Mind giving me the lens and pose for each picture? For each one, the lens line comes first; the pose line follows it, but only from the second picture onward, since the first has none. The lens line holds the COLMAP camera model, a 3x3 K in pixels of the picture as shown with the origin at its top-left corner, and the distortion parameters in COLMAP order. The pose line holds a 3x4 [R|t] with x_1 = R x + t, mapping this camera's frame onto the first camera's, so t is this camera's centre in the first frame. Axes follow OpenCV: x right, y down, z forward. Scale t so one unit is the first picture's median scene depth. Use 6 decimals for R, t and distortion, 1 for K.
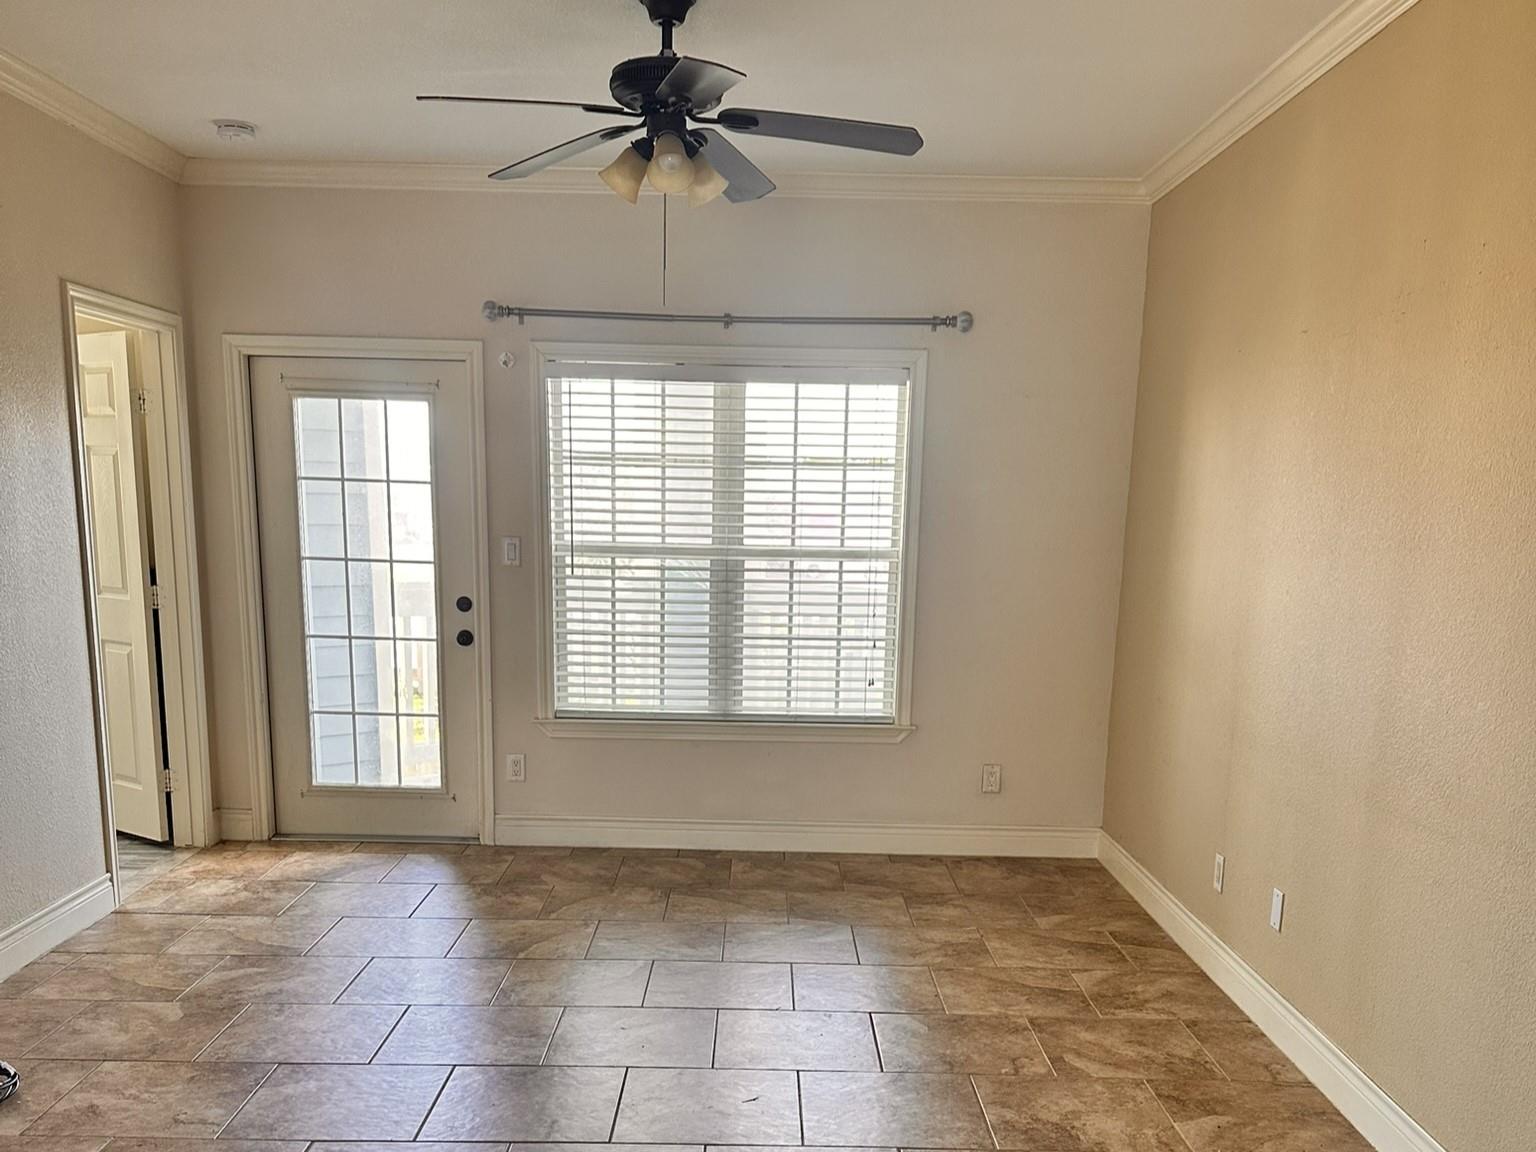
lens RADIAL K [[1072.5, 0, 767.4], [0, 1072.5, 672.8], [0, 0, 1]] dist [0.095788, -0.000888]
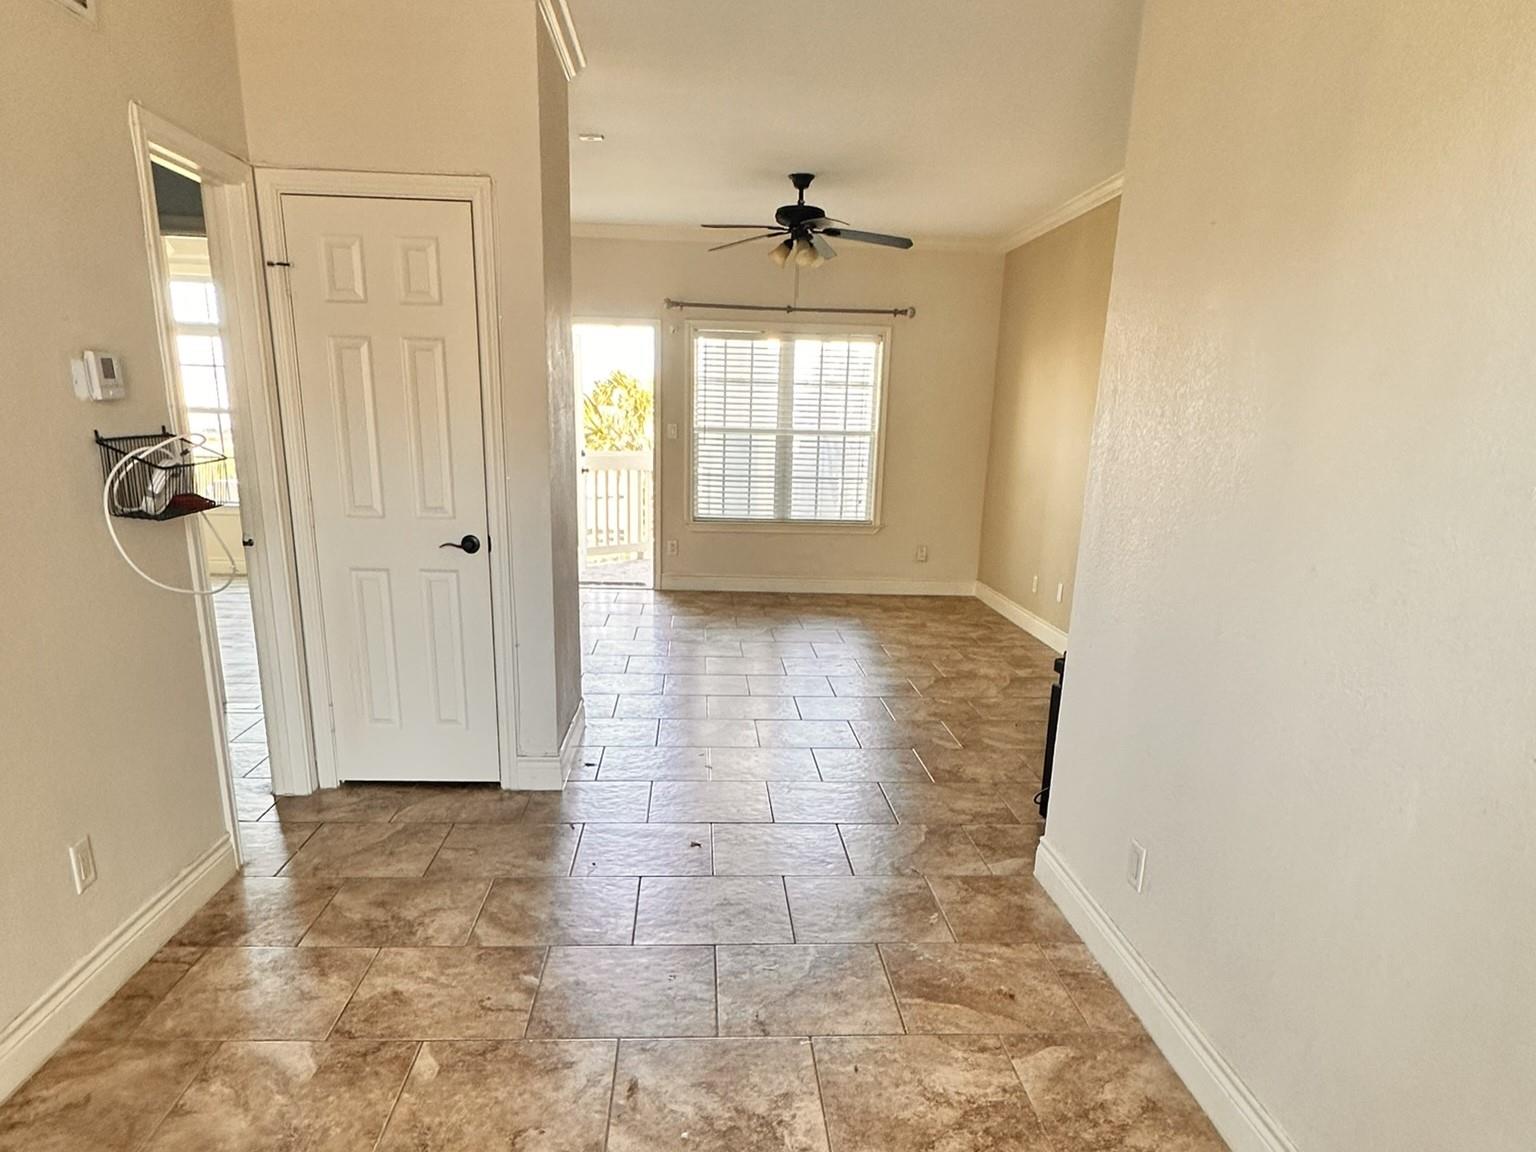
lens RADIAL K [[798.7, 0, 768.0], [0, 798.7, 576.0], [0, 0, 1]] dist [-0.000862, 0.000103]
pose [[0.997420, -0.008834, 0.071239, -0.174797], [0.005571, 0.998932, 0.045878, 0.077942], [-0.071568, -0.045362, 0.996404, -0.410074]]
